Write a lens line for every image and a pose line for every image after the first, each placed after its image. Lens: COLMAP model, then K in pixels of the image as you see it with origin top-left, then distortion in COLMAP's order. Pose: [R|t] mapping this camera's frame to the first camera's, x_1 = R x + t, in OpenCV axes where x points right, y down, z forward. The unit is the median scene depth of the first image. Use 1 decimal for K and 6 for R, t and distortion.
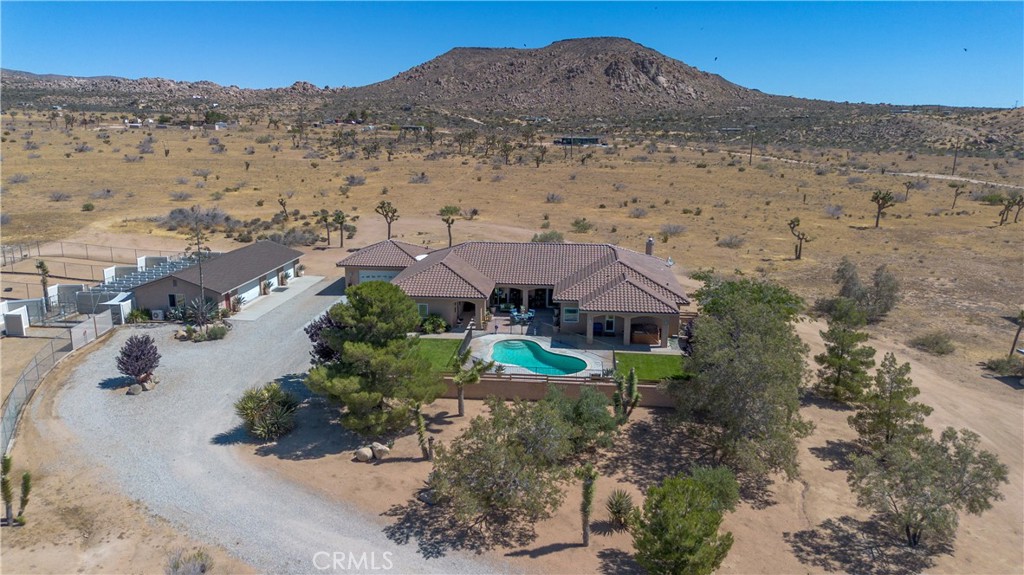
lens RADIAL K [[727.1, 0, 511.9], [0, 727.1, 288.0], [0, 0, 1]] dist [0.035566, -0.010956]
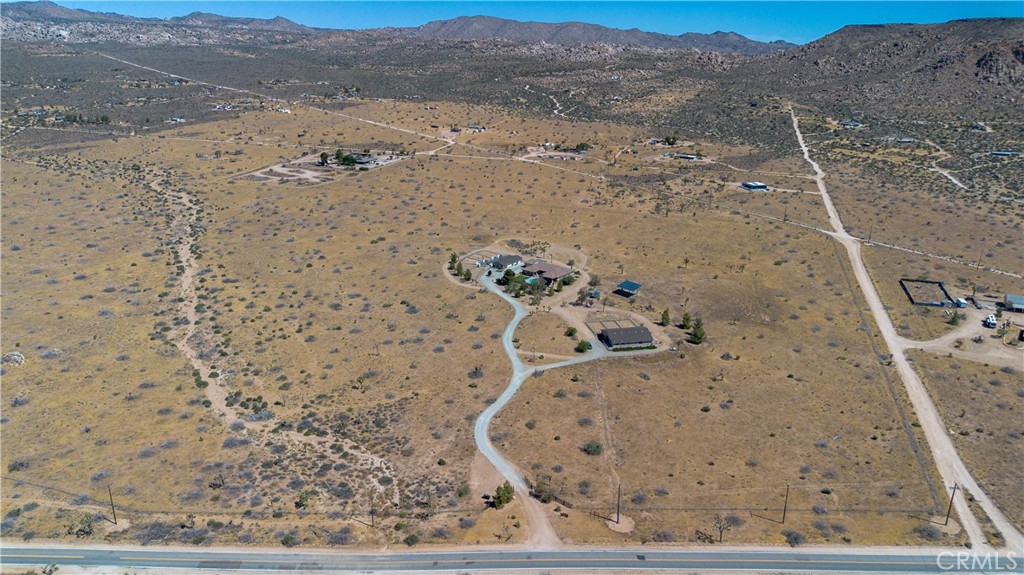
lens RADIAL K [[727.1, 0, 512.4], [0, 727.1, 287.5], [0, 0, 1]] dist [0.035566, -0.010956]
pose [[0.841096, 0.171781, -0.512882, 1.030519], [-0.123952, 0.984209, 0.126369, -0.211547], [0.526491, -0.042715, 0.849107, -1.526133]]
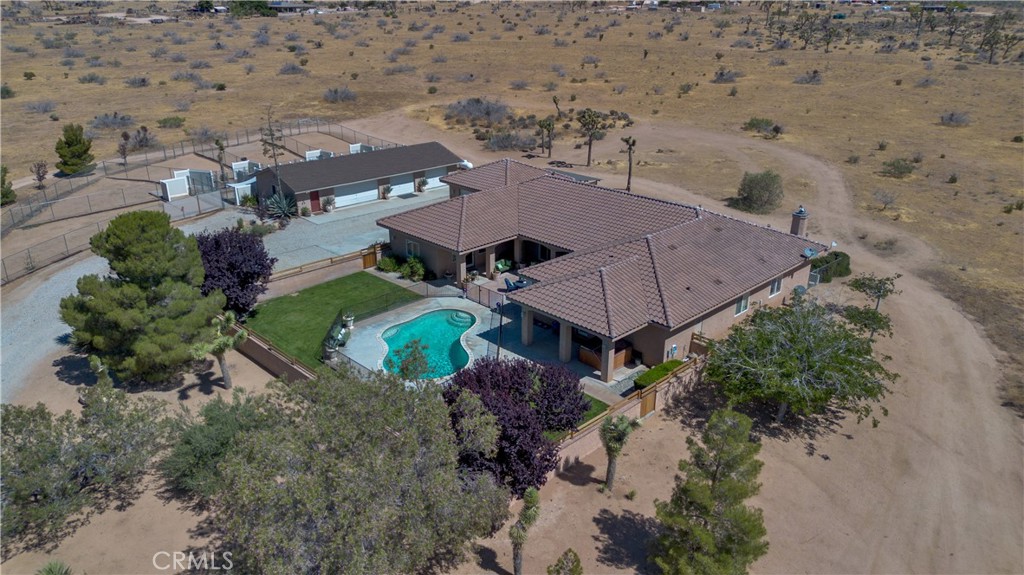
lens RADIAL K [[727.1, 0, 512.5], [0, 727.1, 287.8], [0, 0, 1]] dist [0.035566, -0.010956]
pose [[0.763270, 0.235263, -0.601722, 0.152385], [-0.142197, 0.969679, 0.198754, -0.035025], [0.630237, -0.066140, 0.773581, 0.128211]]
